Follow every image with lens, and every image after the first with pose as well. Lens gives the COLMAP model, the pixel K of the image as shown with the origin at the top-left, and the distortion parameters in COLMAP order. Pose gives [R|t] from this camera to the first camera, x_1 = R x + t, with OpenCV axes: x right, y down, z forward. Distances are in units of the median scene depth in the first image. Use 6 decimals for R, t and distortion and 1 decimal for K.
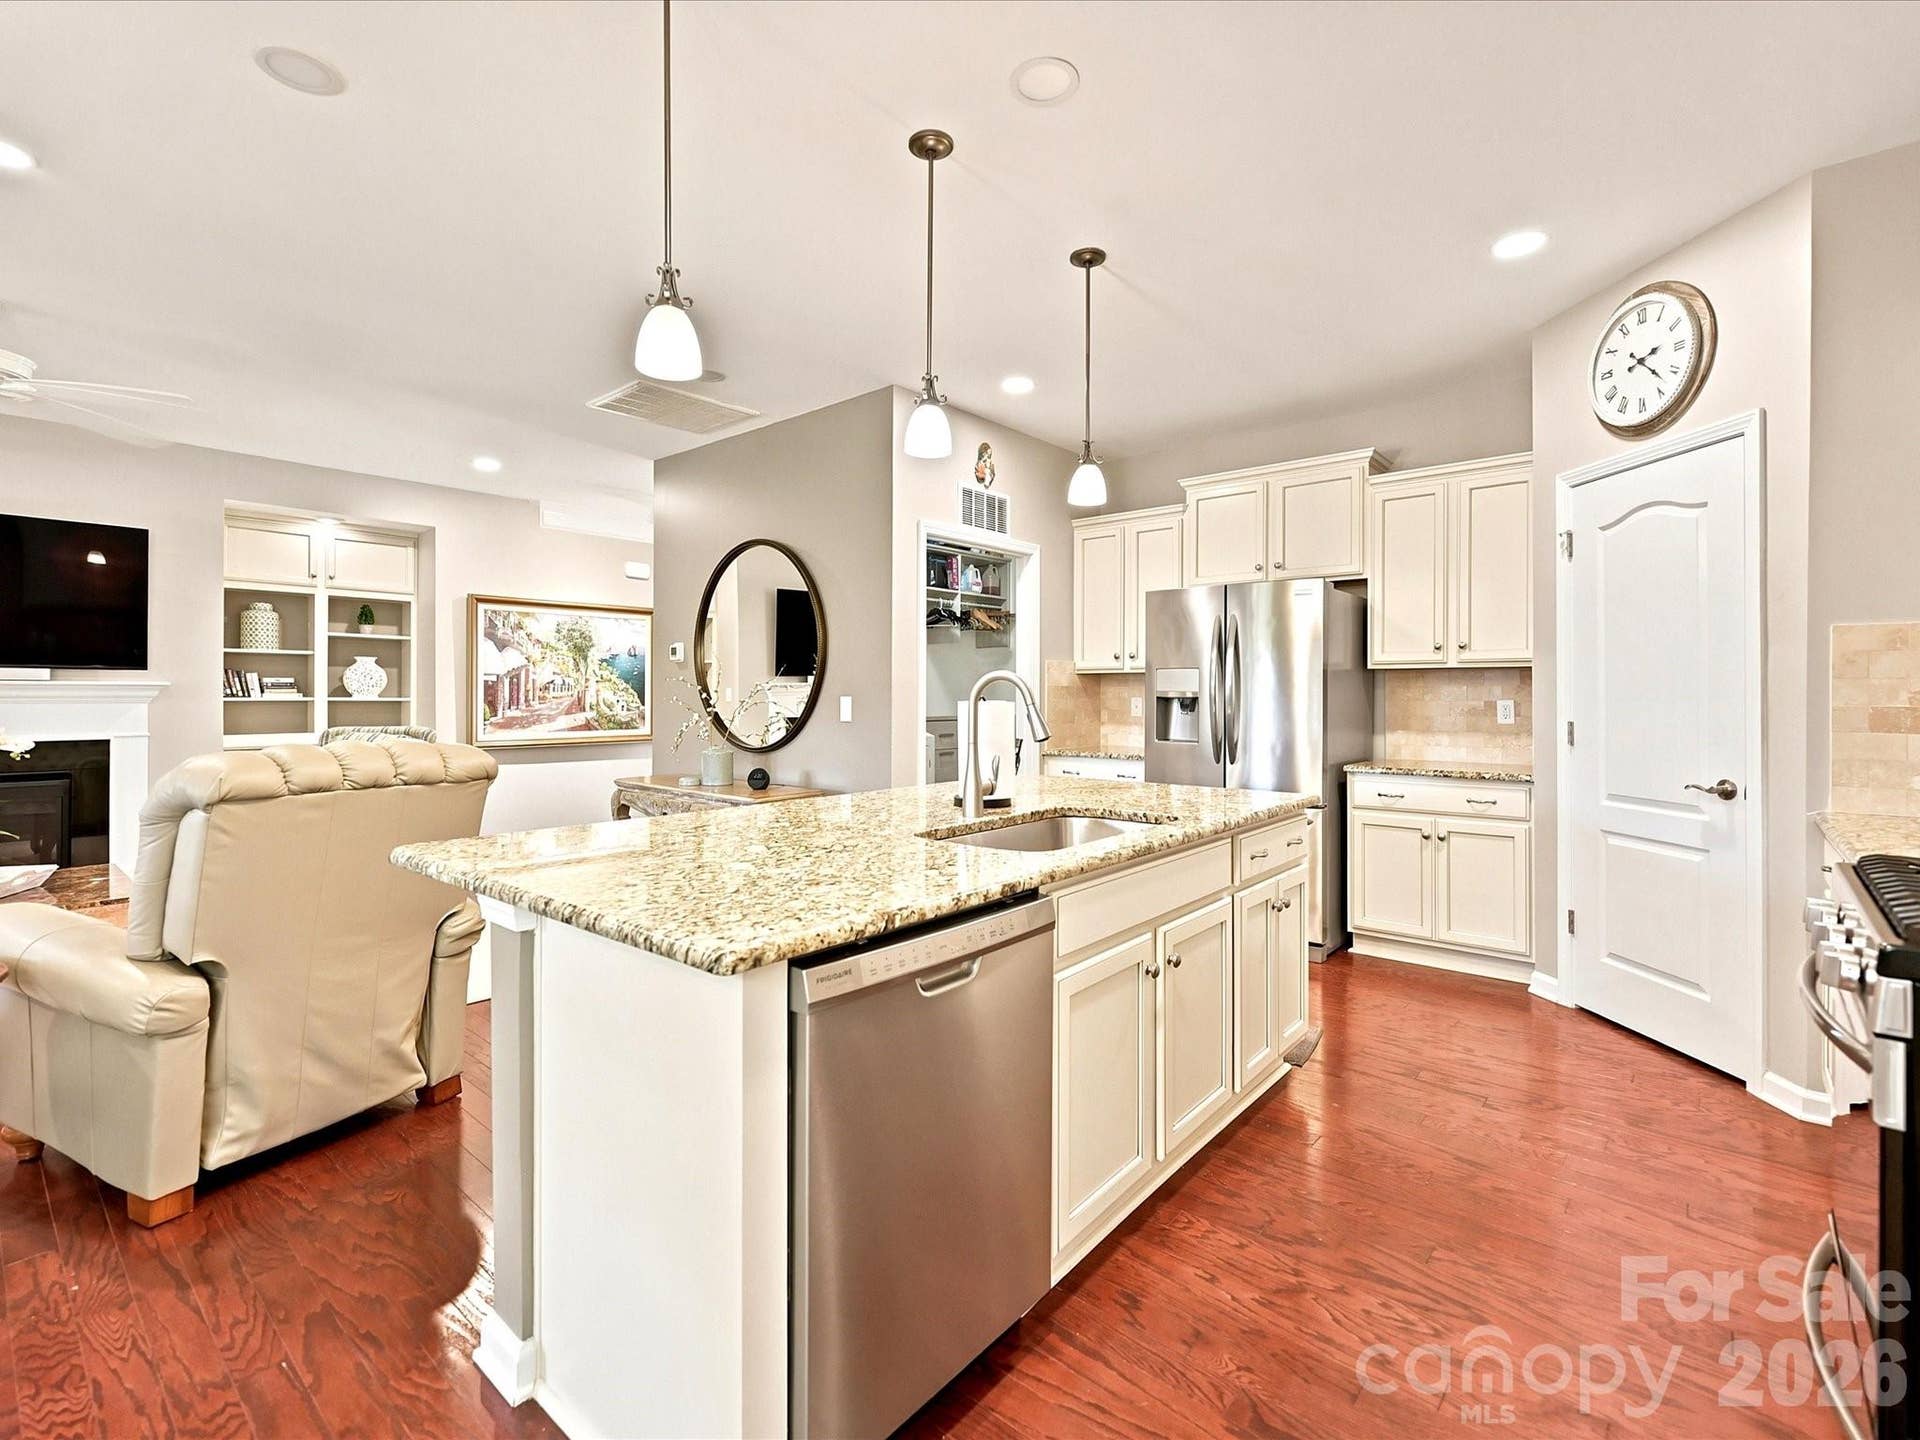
lens RADIAL K [[865.9, 0, 1013.3], [0, 865.9, 702.6], [0, 0, 1]] dist [-0.008797, -0.000460]
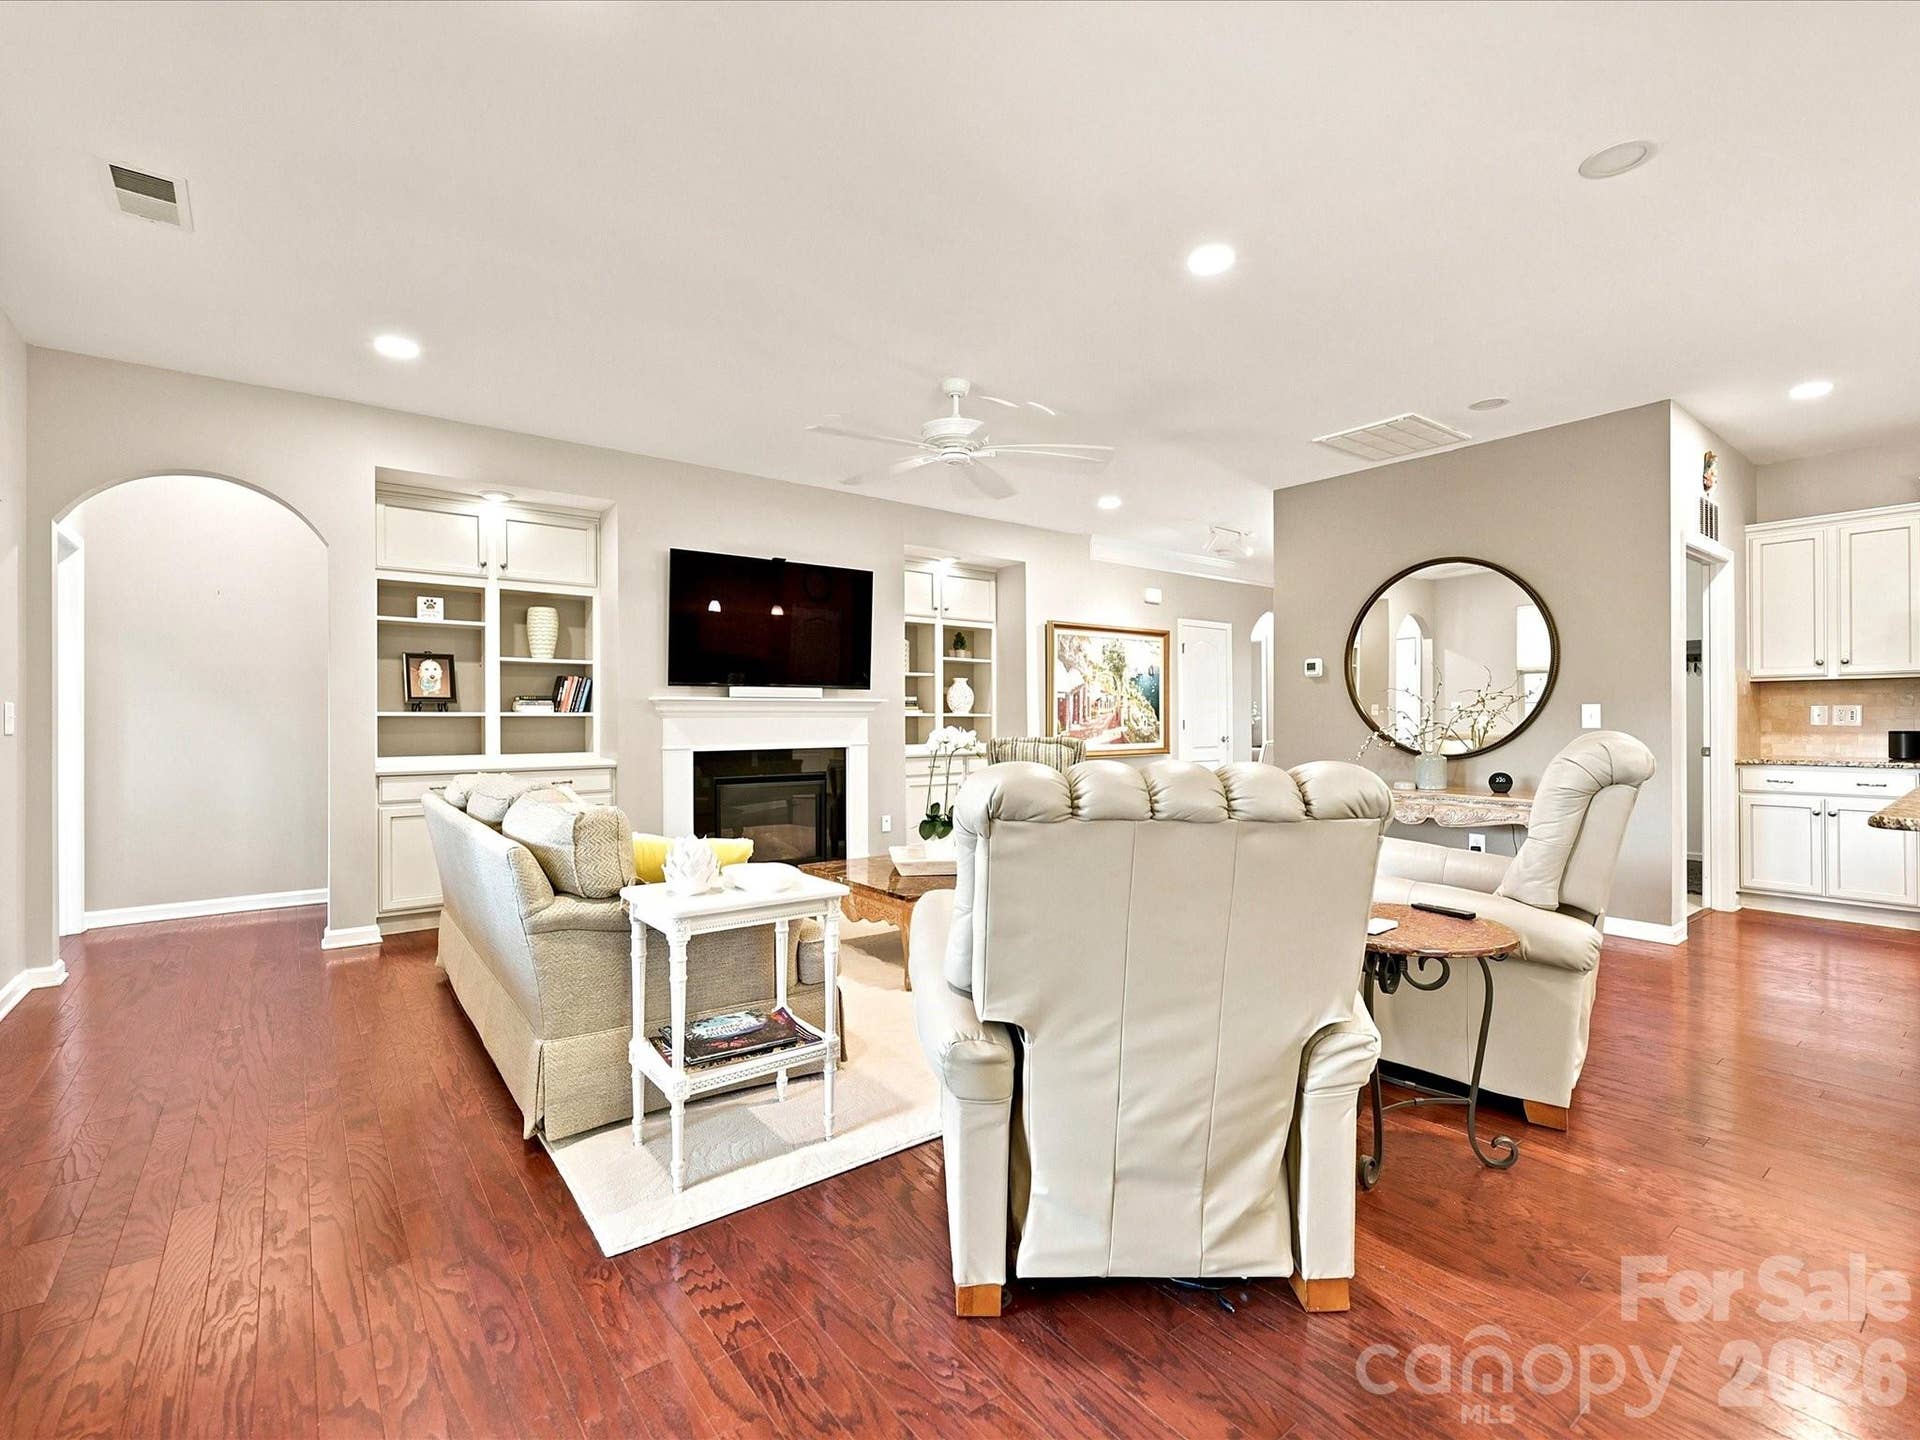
lens RADIAL K [[865.9, 0, 967.1], [0, 865.9, 719.1], [0, 0, 1]] dist [-0.008797, -0.000460]
pose [[0.975599, -0.005592, -0.219490, -0.490274], [0.003304, 0.999936, -0.010788, 0.013721], [0.219536, 0.009800, 0.975555, -0.118226]]
